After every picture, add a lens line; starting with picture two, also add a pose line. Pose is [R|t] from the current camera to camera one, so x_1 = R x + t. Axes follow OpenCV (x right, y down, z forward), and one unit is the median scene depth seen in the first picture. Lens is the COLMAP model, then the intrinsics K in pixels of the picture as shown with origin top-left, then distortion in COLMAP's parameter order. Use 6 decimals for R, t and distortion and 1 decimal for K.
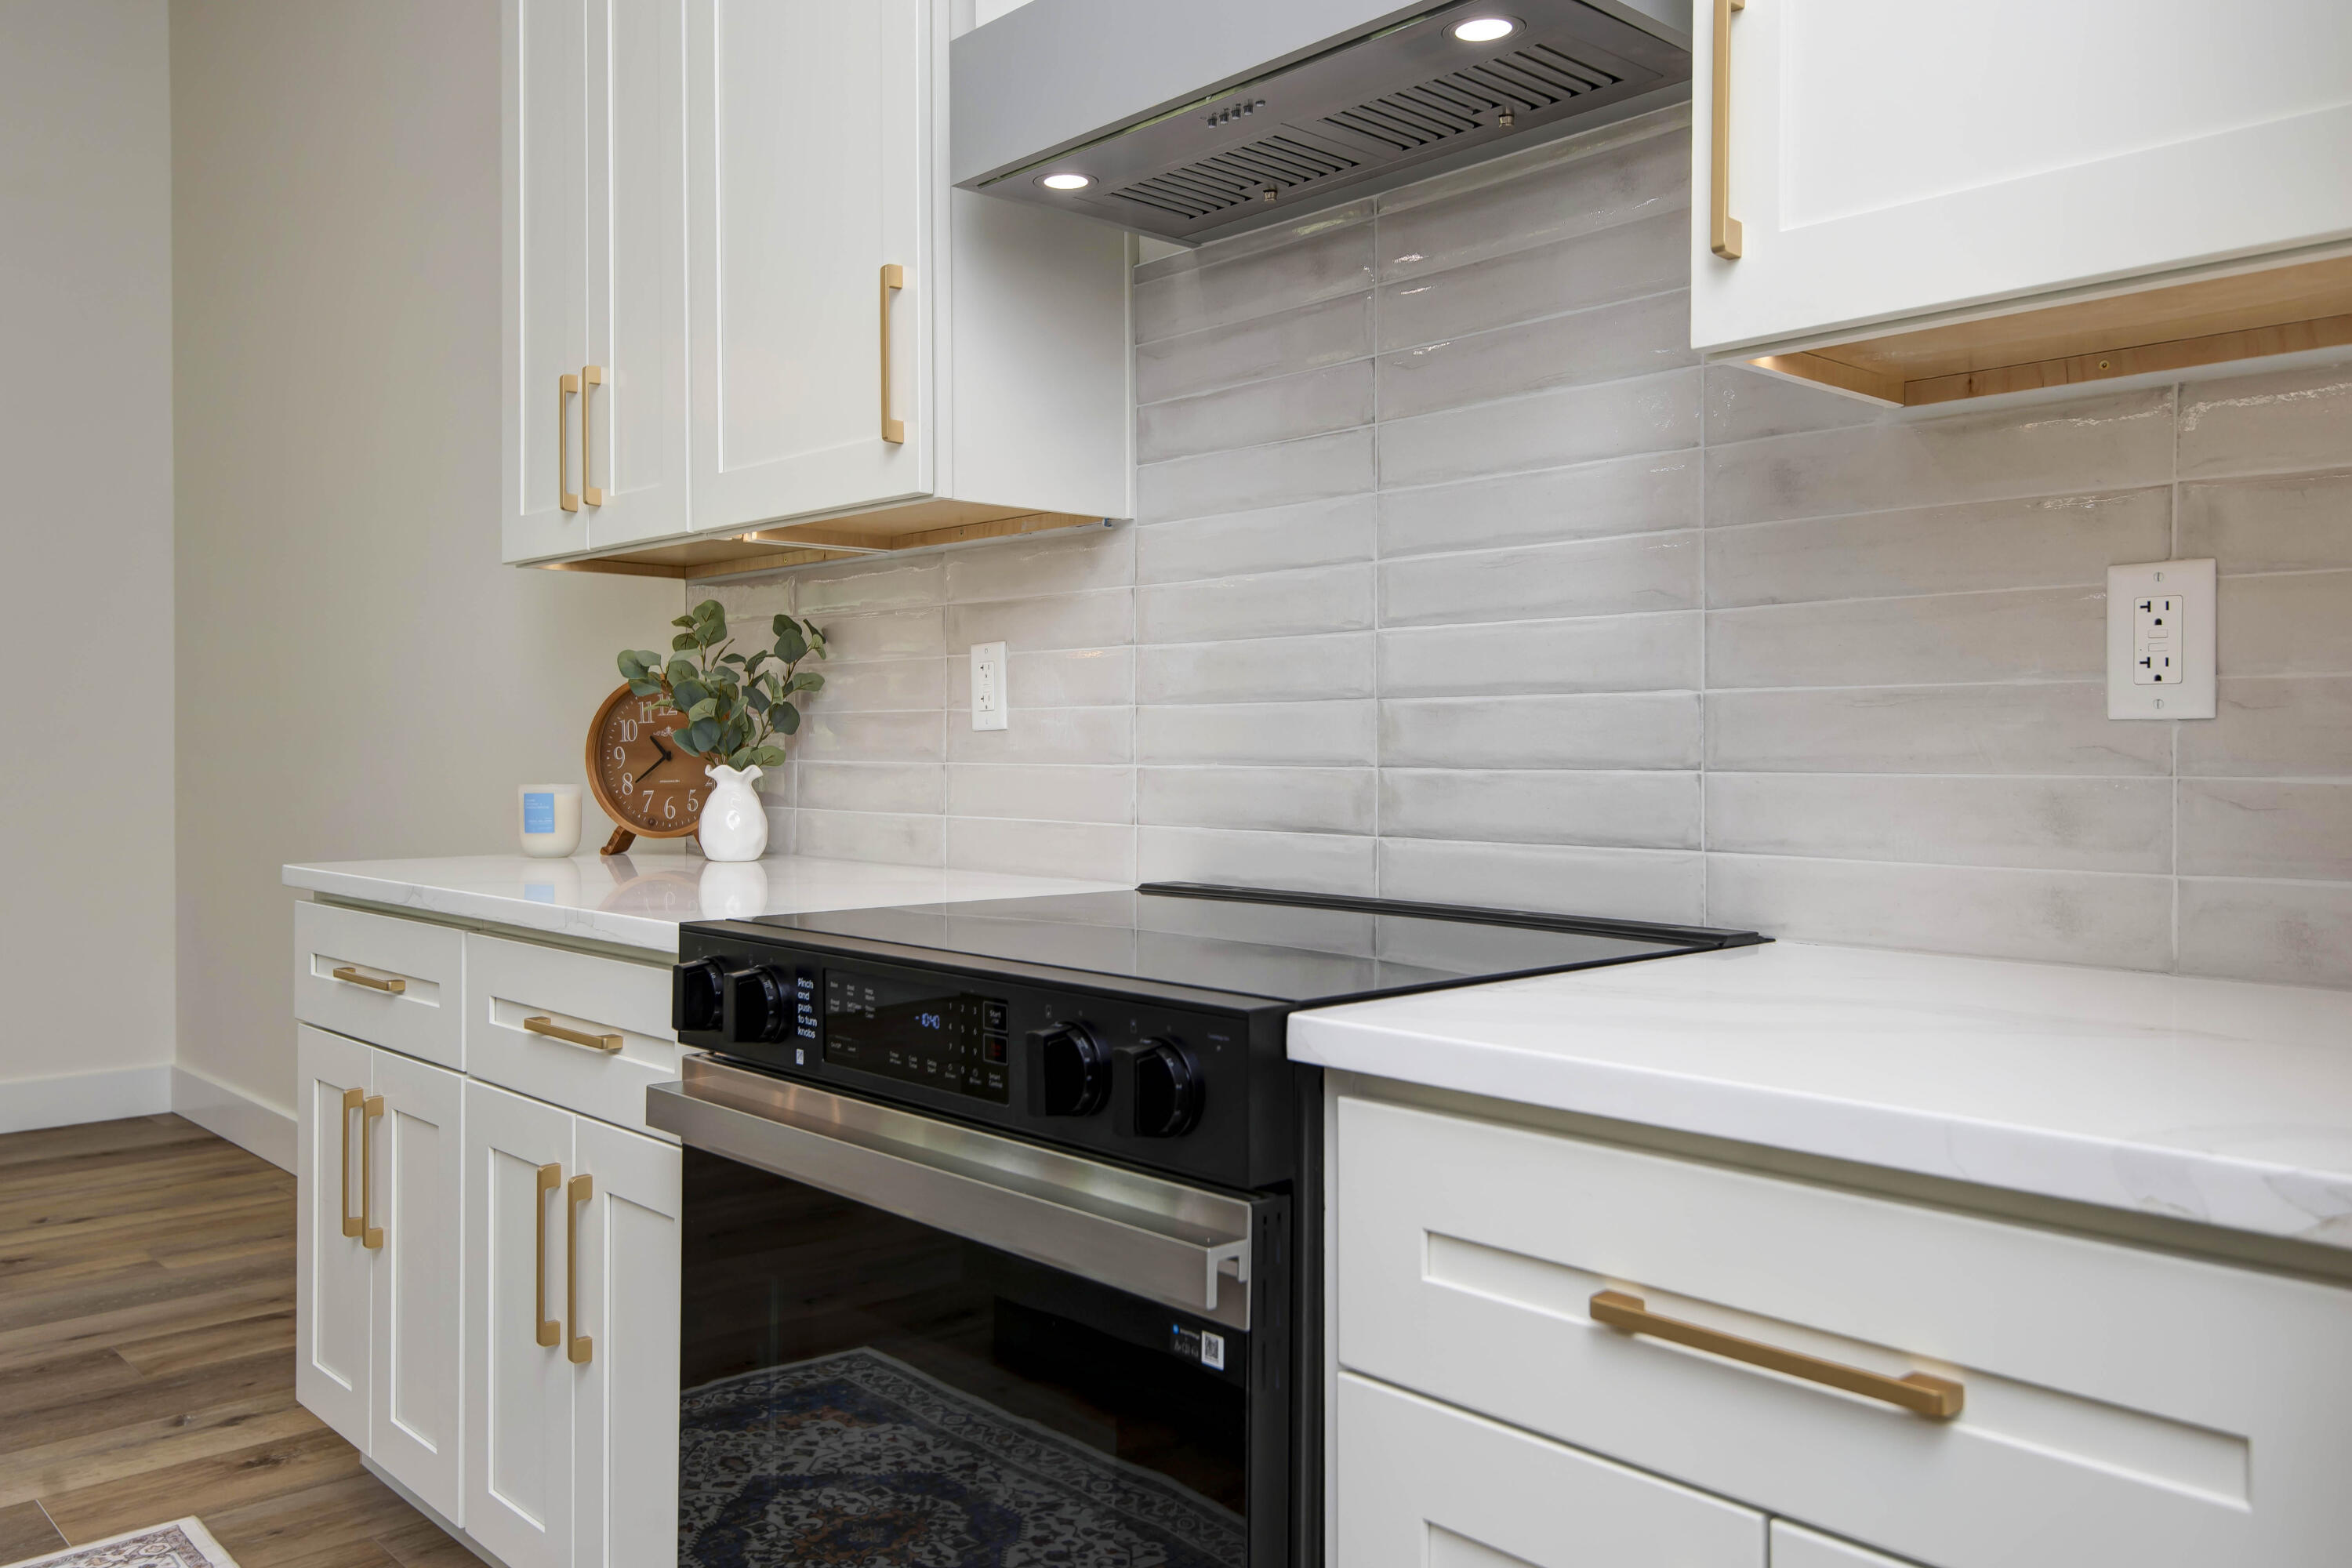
lens RADIAL K [[1800.8, 0, 1175.2], [0, 1800.8, 761.1], [0, 0, 1]] dist [0.028874, 0.002084]
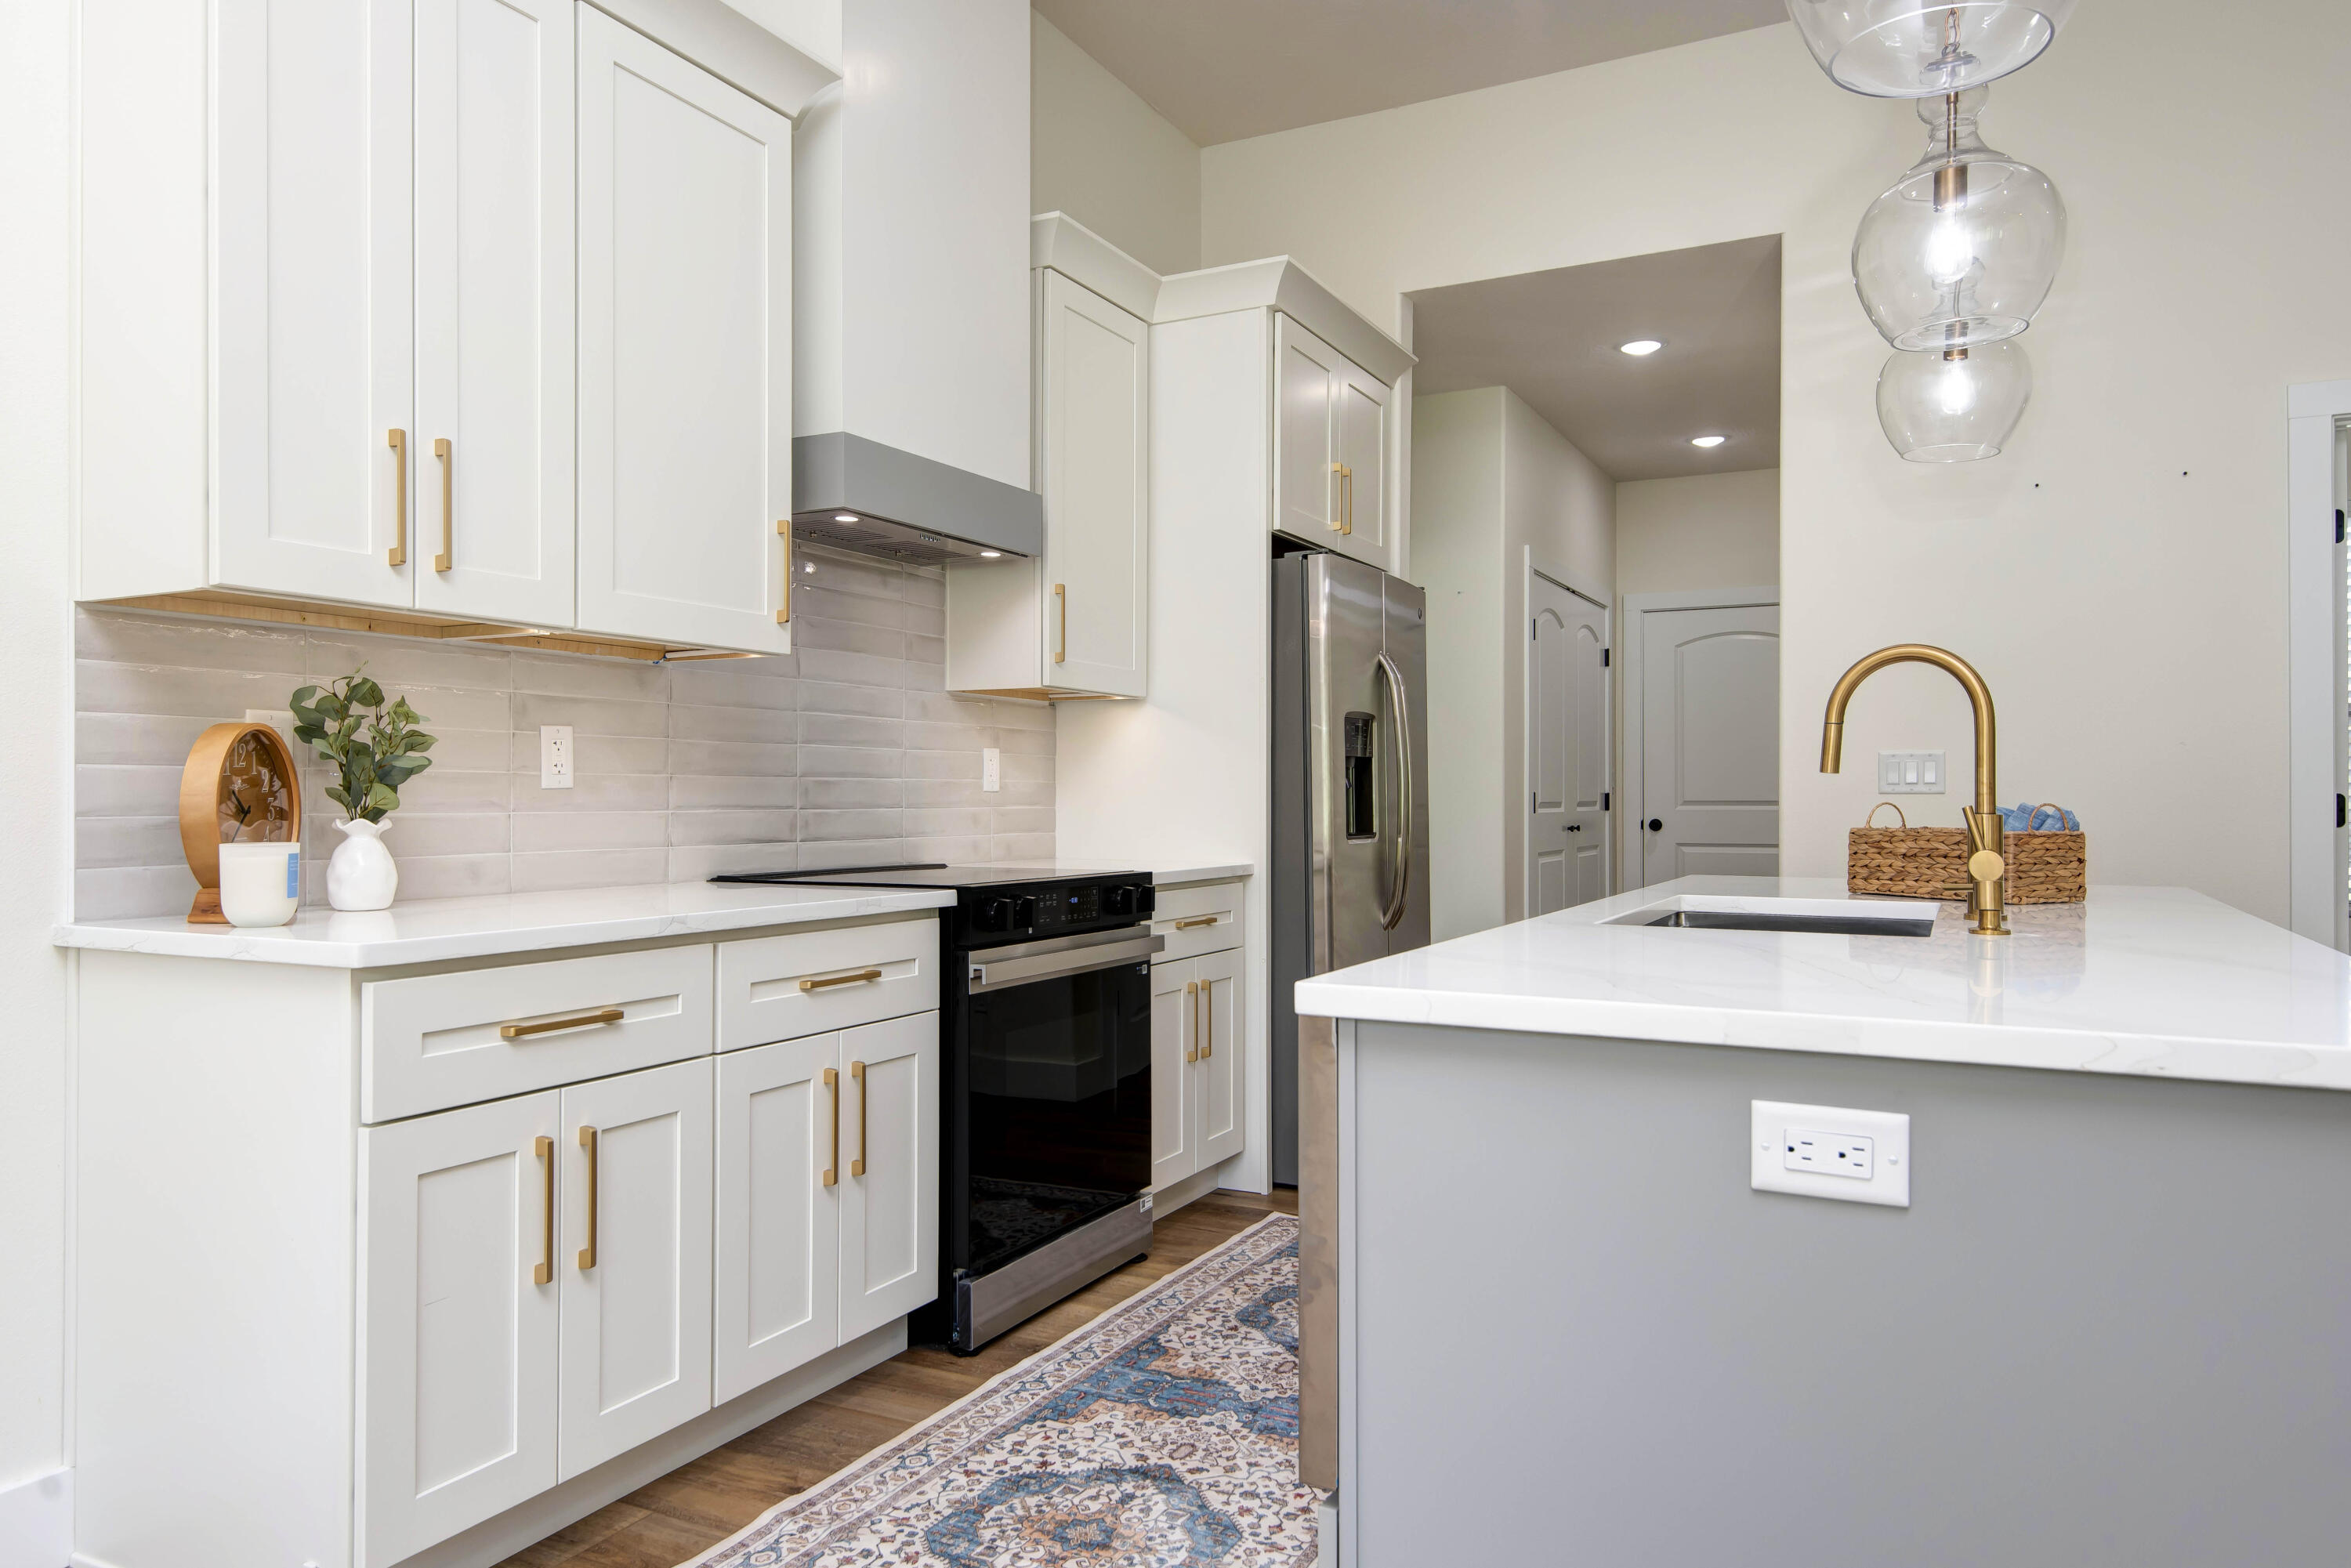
lens RADIAL K [[1561.1, 0, 1157.7], [0, 1561.1, 783.0], [0, 0, 1]] dist [0.001972, -0.005159]
pose [[-0.335101, 0.010540, 0.942123, -1.761468], [0.010746, 0.999915, -0.007365, -0.009275], [-0.942121, 0.007656, -0.335186, 1.223071]]
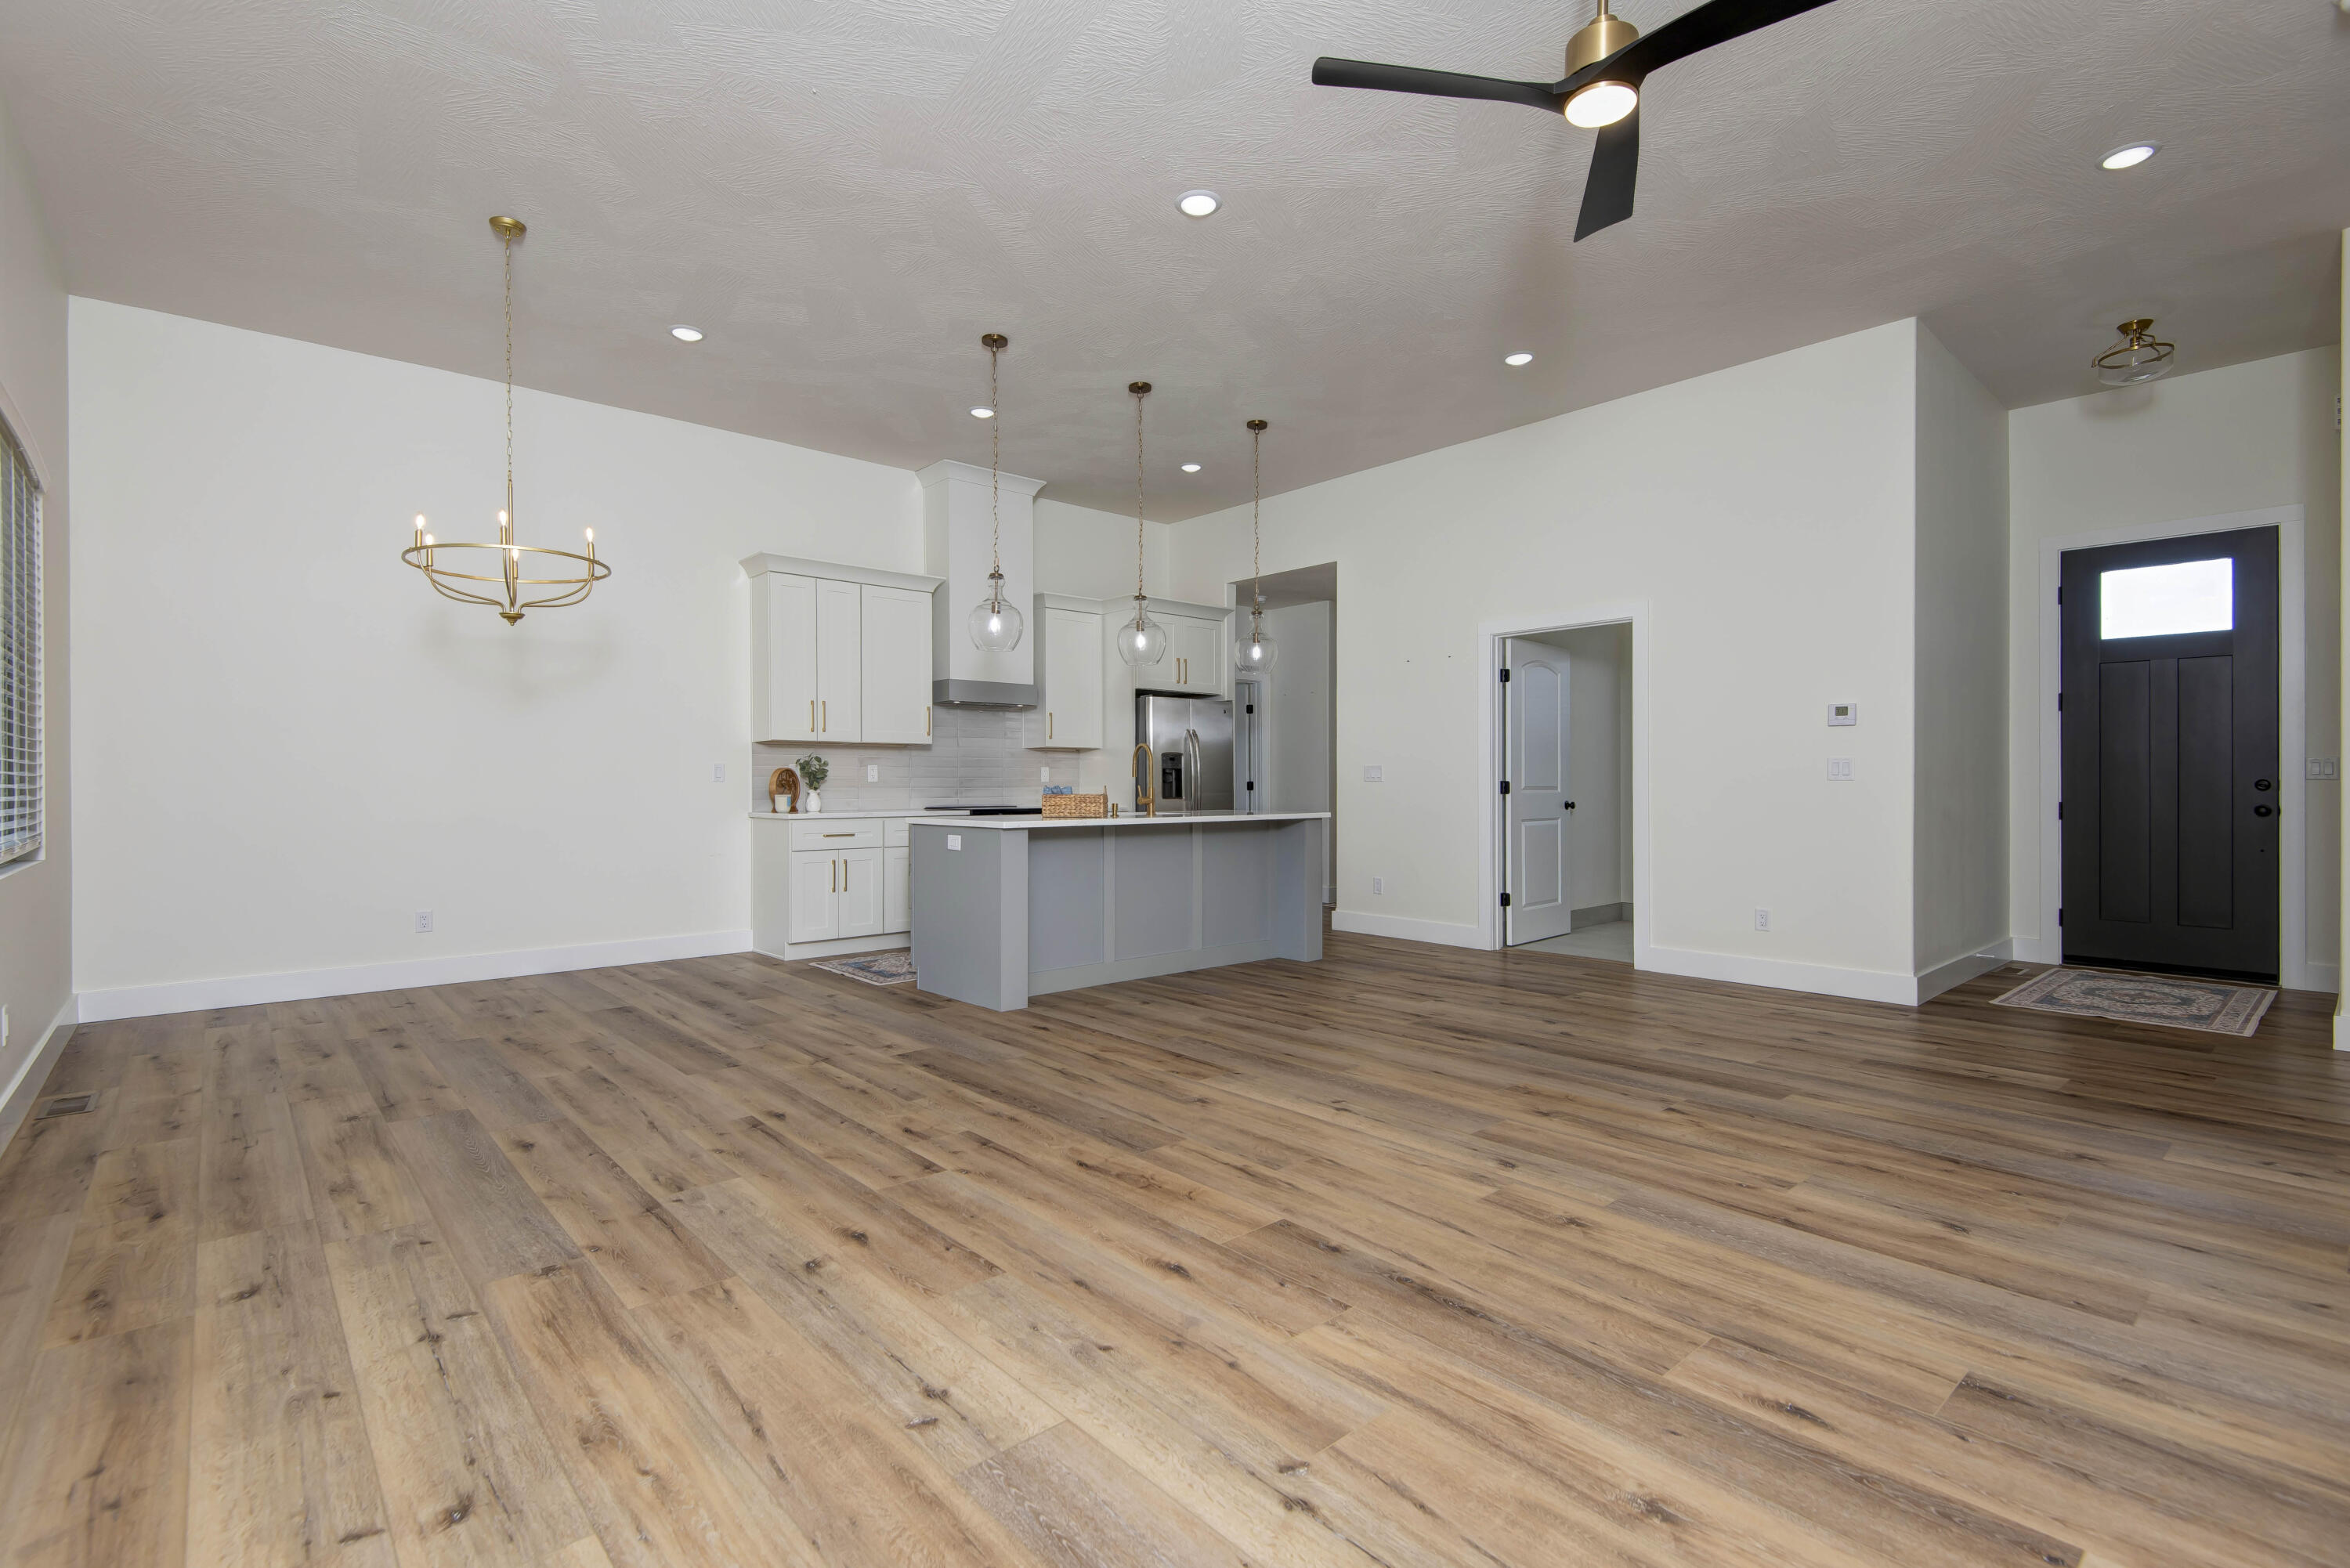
lens RADIAL K [[1076.5, 0, 1165.8], [0, 1076.5, 767.4], [0, 0, 1]] dist [0.013465, -0.002706]
pose [[0.019740, 0.016519, 0.999669, -4.001098], [0.014300, 0.999757, -0.016803, 0.005774], [-0.999703, 0.014627, 0.019499, 0.131092]]
